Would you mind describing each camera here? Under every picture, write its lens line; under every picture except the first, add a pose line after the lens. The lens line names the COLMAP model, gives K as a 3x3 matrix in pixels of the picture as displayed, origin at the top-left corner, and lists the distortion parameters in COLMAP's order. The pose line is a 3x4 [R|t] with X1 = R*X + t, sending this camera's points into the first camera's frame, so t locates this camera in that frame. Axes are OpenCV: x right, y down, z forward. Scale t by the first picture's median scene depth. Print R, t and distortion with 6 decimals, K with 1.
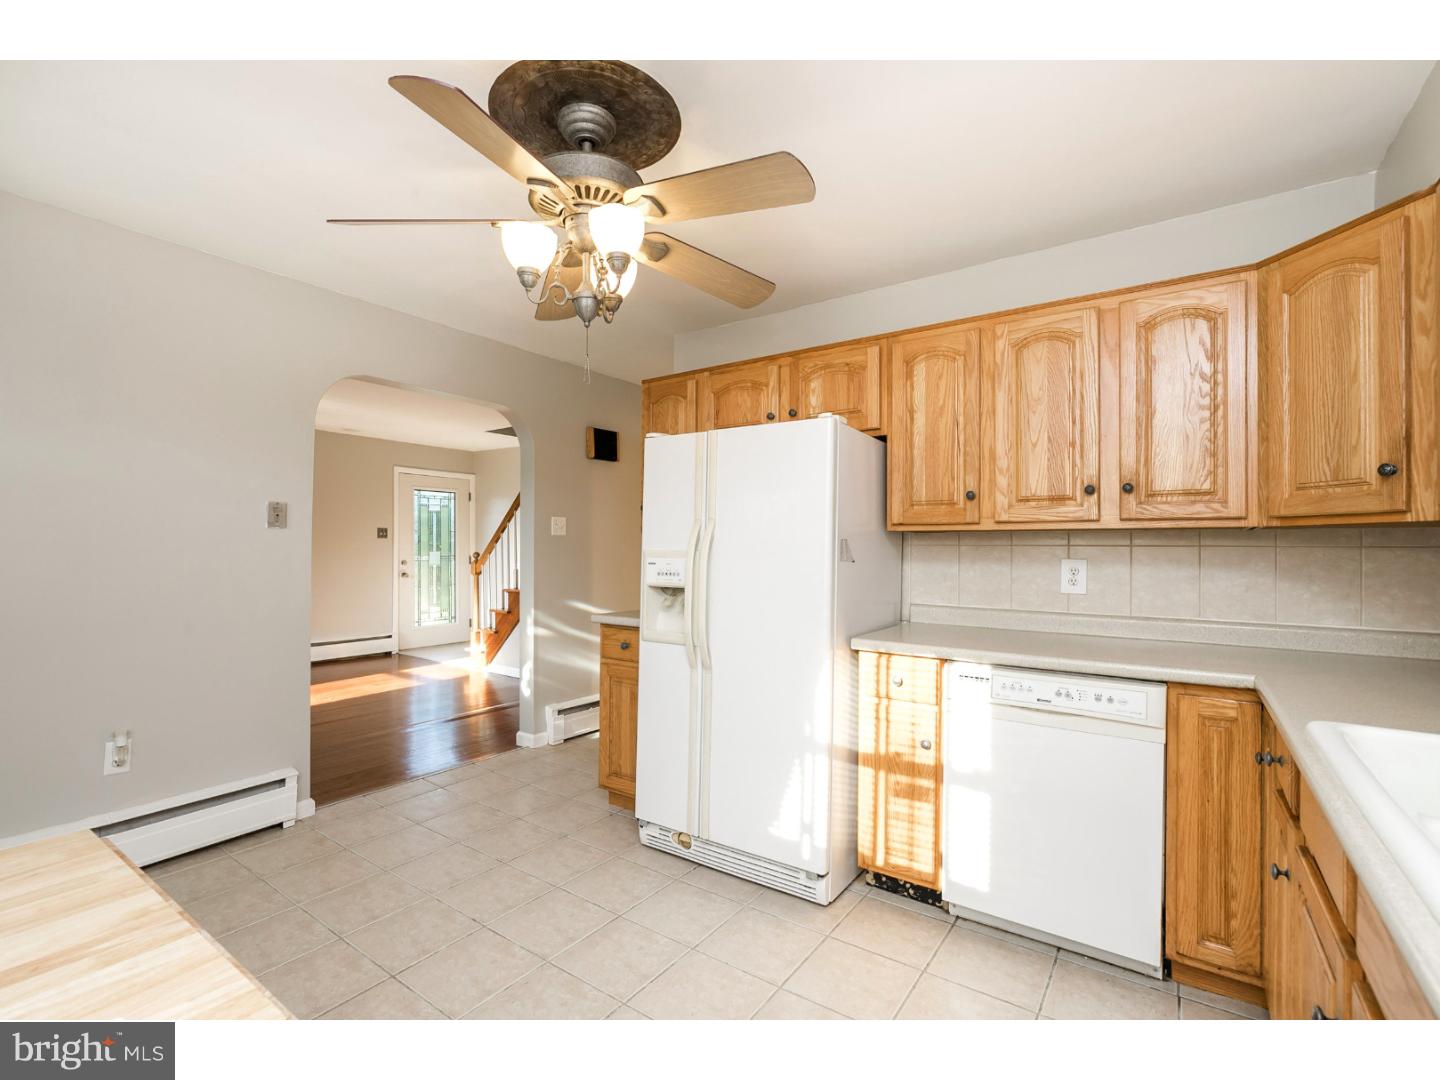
lens RADIAL K [[659.3, 0, 717.3], [0, 659.3, 539.6], [0, 0, 1]] dist [-0.008139, 0.001350]
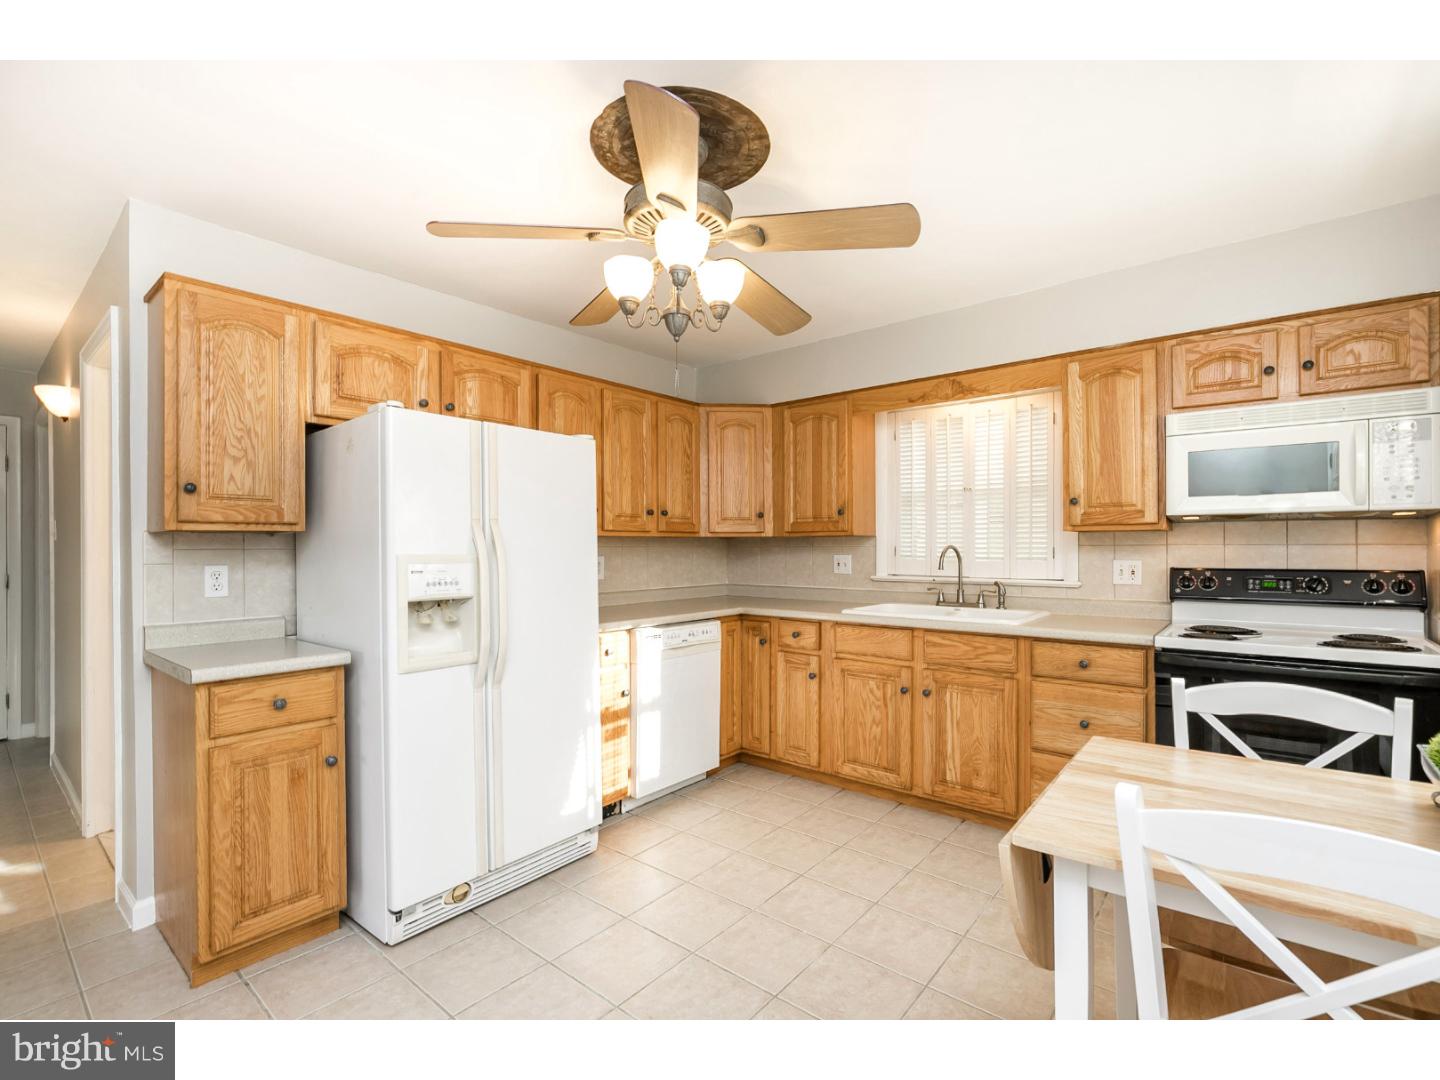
lens RADIAL K [[659.3, 0, 717.4], [0, 659.3, 548.9], [0, 0, 1]] dist [-0.008139, 0.001350]
pose [[0.071106, -0.005827, 0.997452, -0.910838], [-0.003500, 0.999975, 0.006092, 0.003081], [-0.997463, -0.003924, 0.071084, 0.632736]]
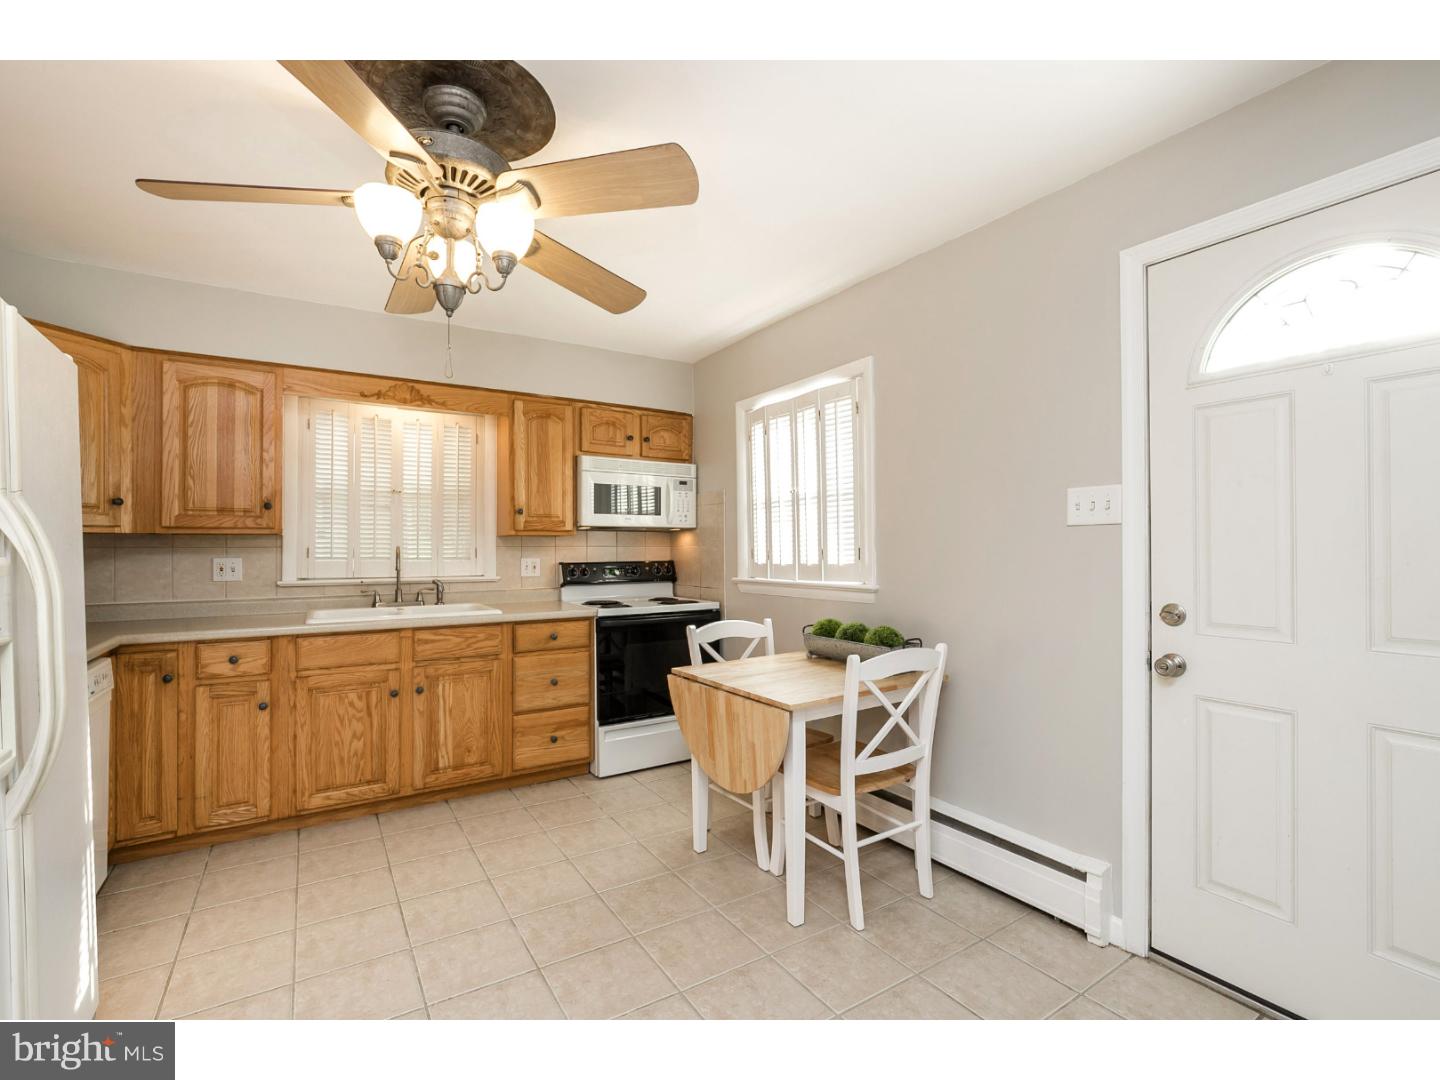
lens RADIAL K [[659.3, 0, 720.8], [0, 659.3, 548.3], [0, 0, 1]] dist [-0.008139, 0.001350]
pose [[-0.928578, -0.001192, 0.371136, -0.664181], [-0.002814, 0.999989, -0.003829, 0.010158], [-0.371128, -0.004600, -0.928570, 1.274619]]
